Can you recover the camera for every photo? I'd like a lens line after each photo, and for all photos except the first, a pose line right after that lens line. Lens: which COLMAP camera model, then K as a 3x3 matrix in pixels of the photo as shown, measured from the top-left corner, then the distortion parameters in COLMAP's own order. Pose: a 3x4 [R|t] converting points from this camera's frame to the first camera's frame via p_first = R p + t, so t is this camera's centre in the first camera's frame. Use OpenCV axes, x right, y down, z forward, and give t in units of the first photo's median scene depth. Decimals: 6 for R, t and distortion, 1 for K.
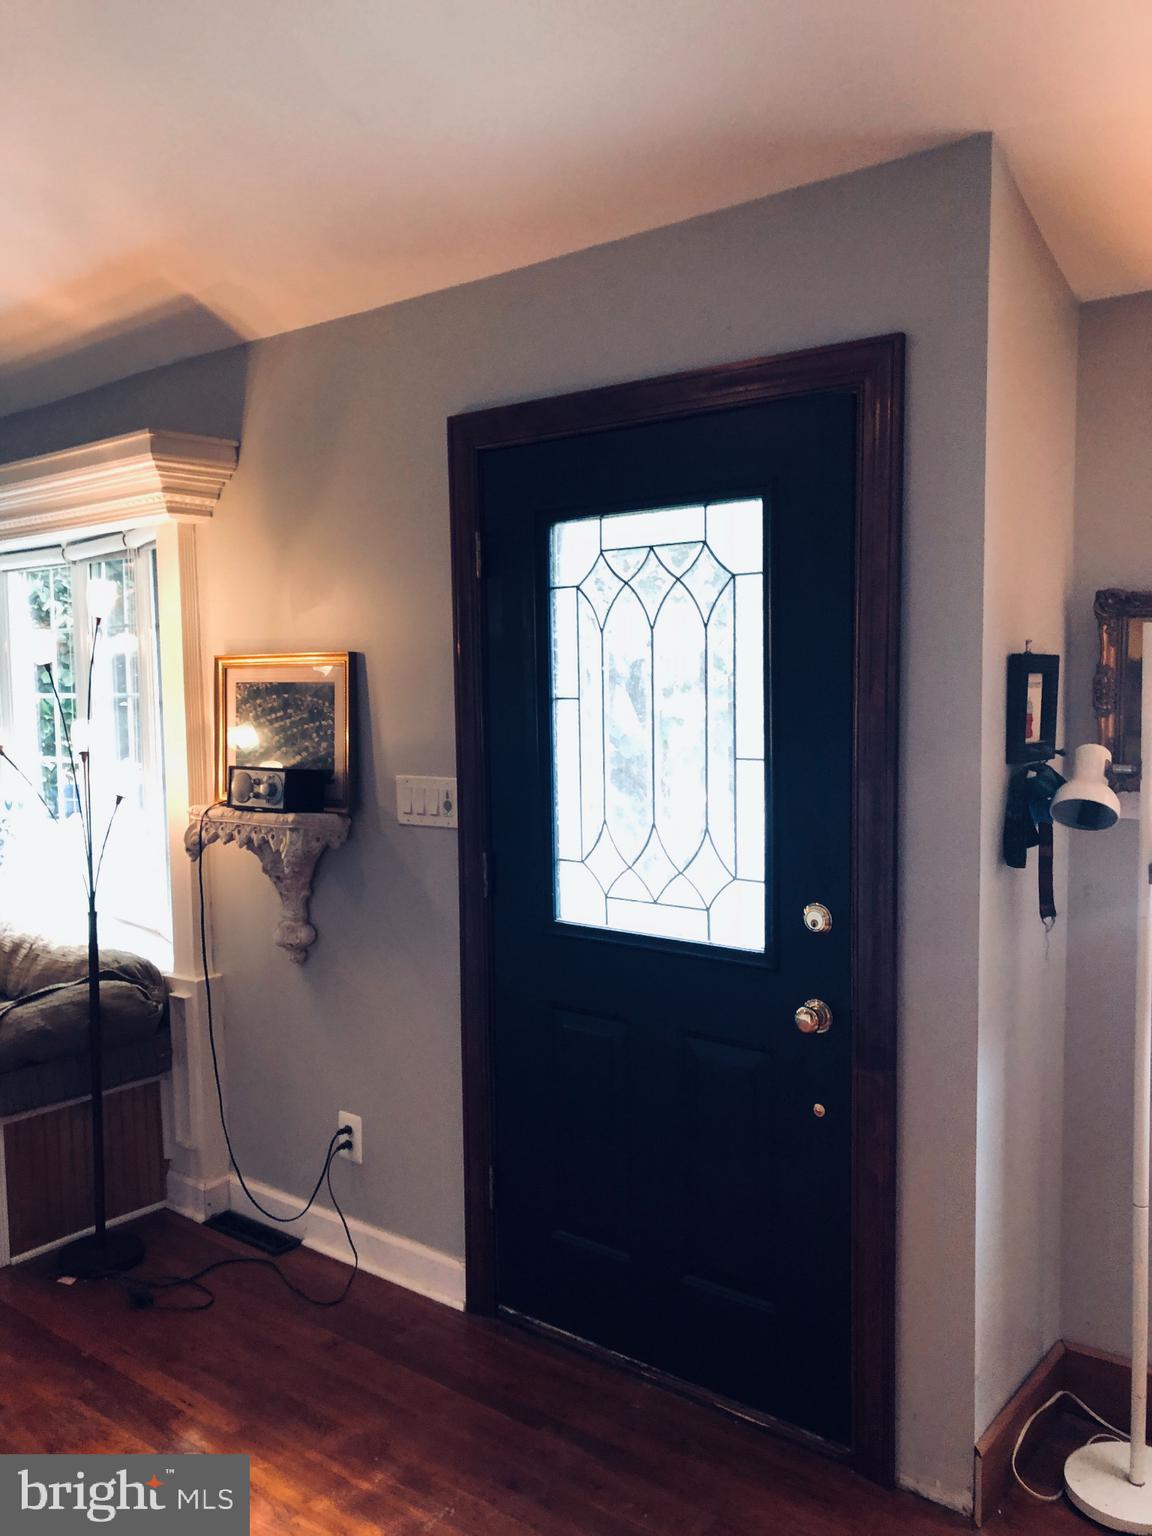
lens RADIAL K [[1262.7, 0, 576.0], [0, 1262.7, 768.0], [0, 0, 1]] dist [-0.003066, -0.001757]
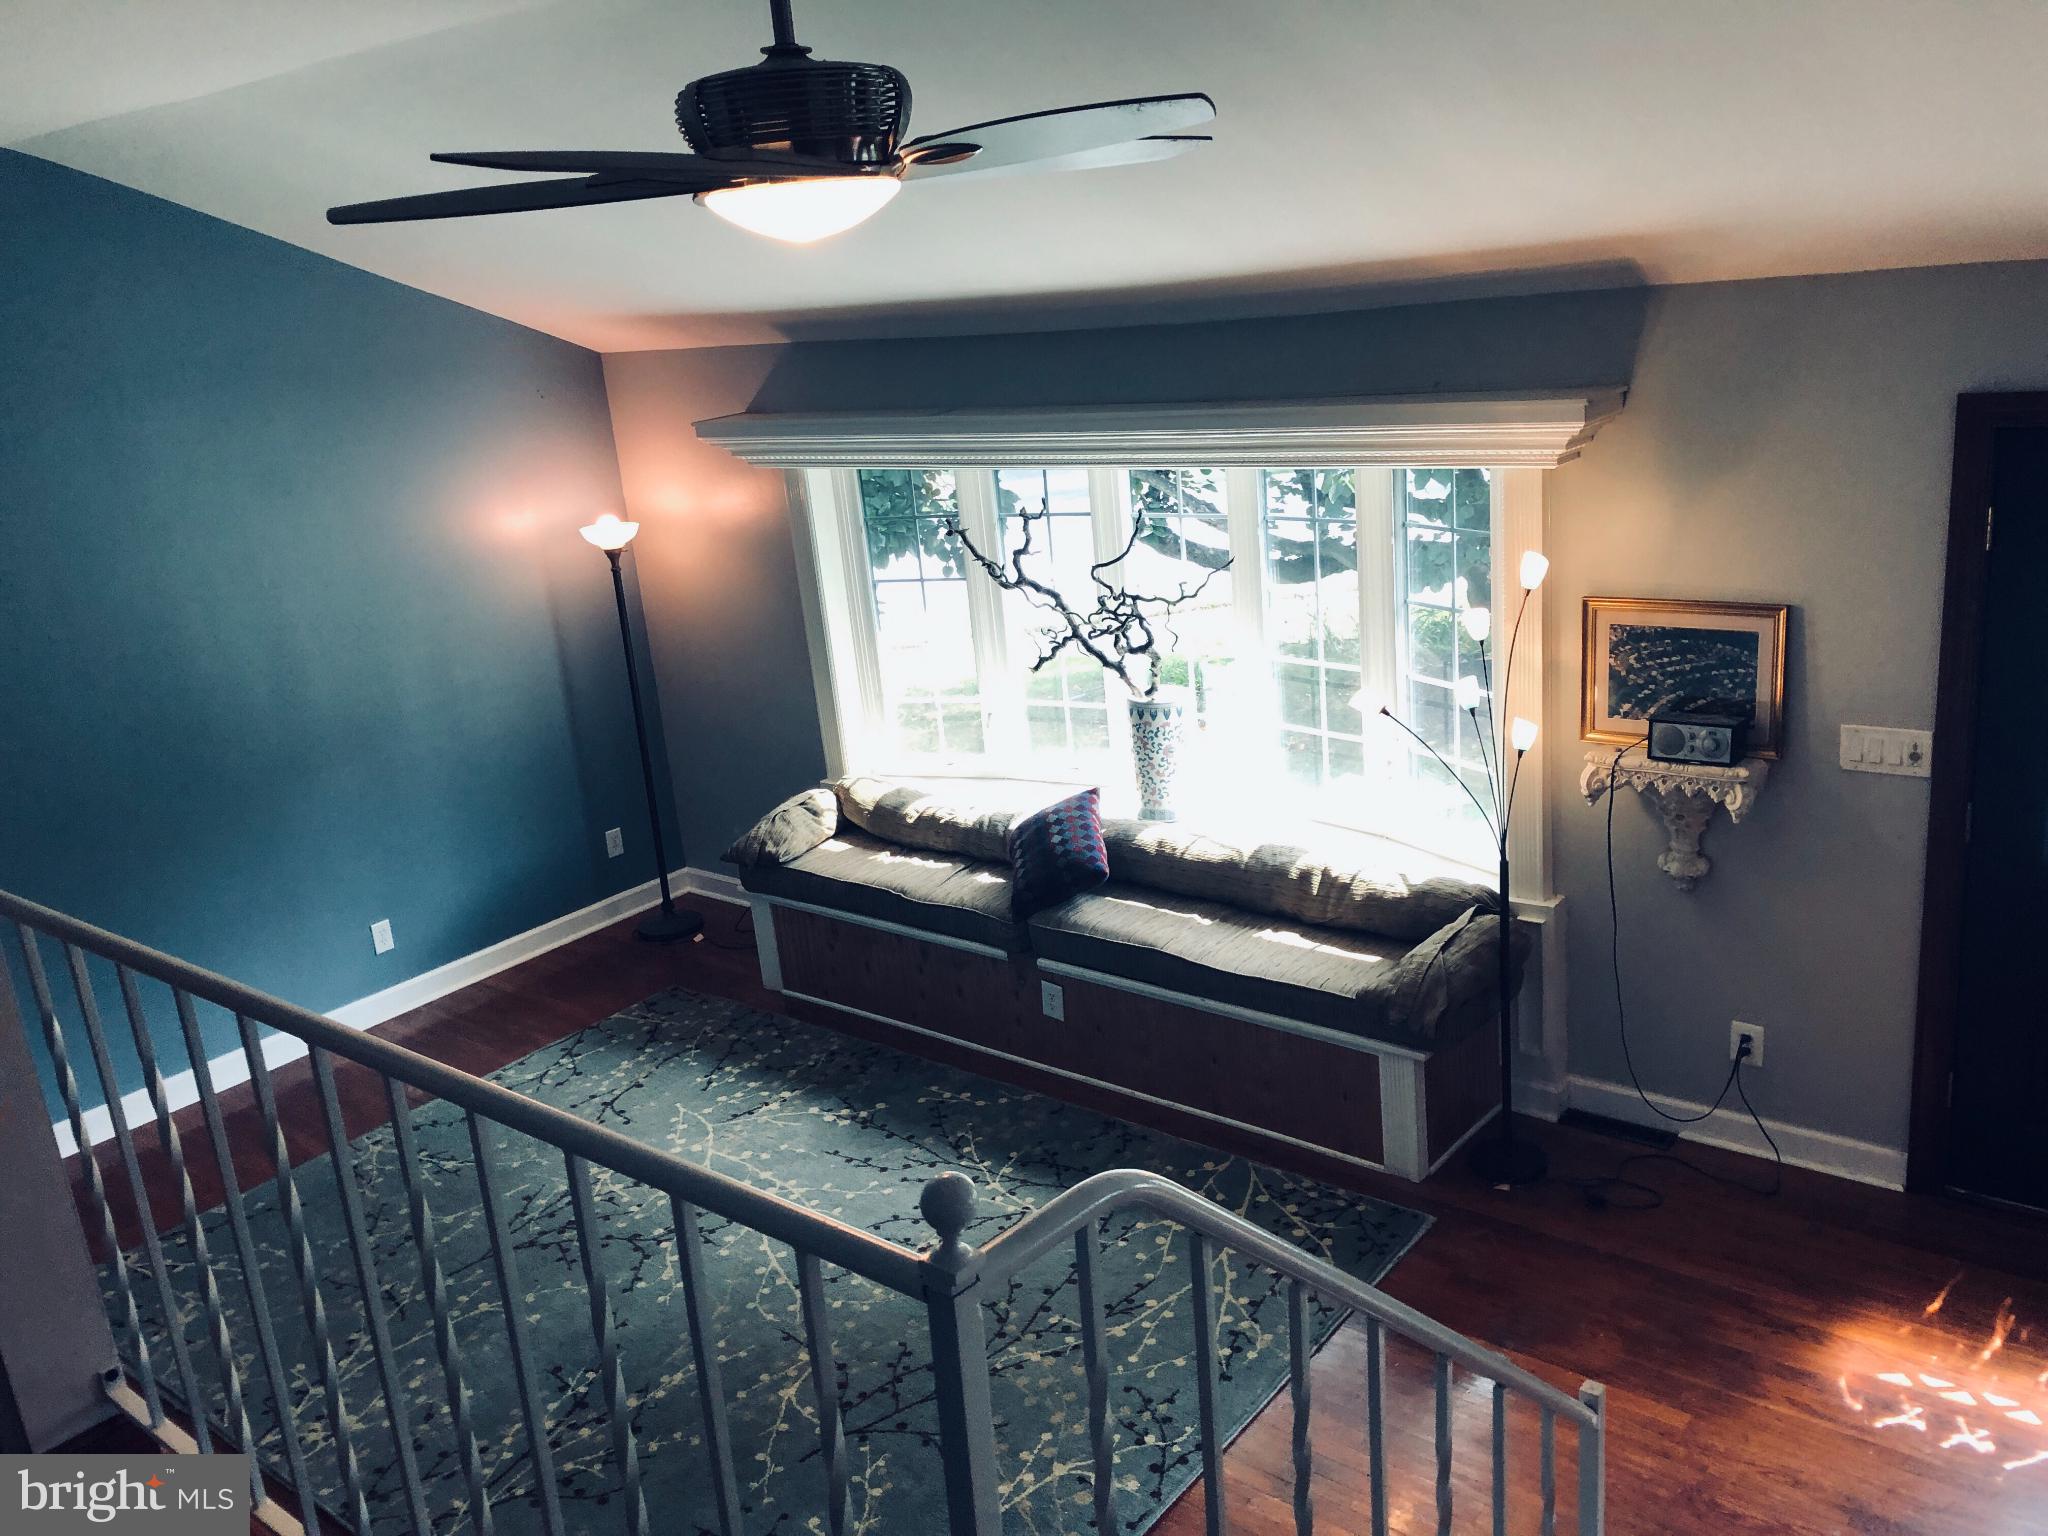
lens RADIAL K [[1683.5, 0, 1024.0], [0, 1683.5, 768.0], [0, 0, 1]] dist [-0.003066, -0.001757]
pose [[0.996724, -0.074278, -0.031987, -0.745245], [0.079525, 0.972110, 0.220631, -0.307775], [0.014707, -0.222452, 0.974833, -0.359132]]
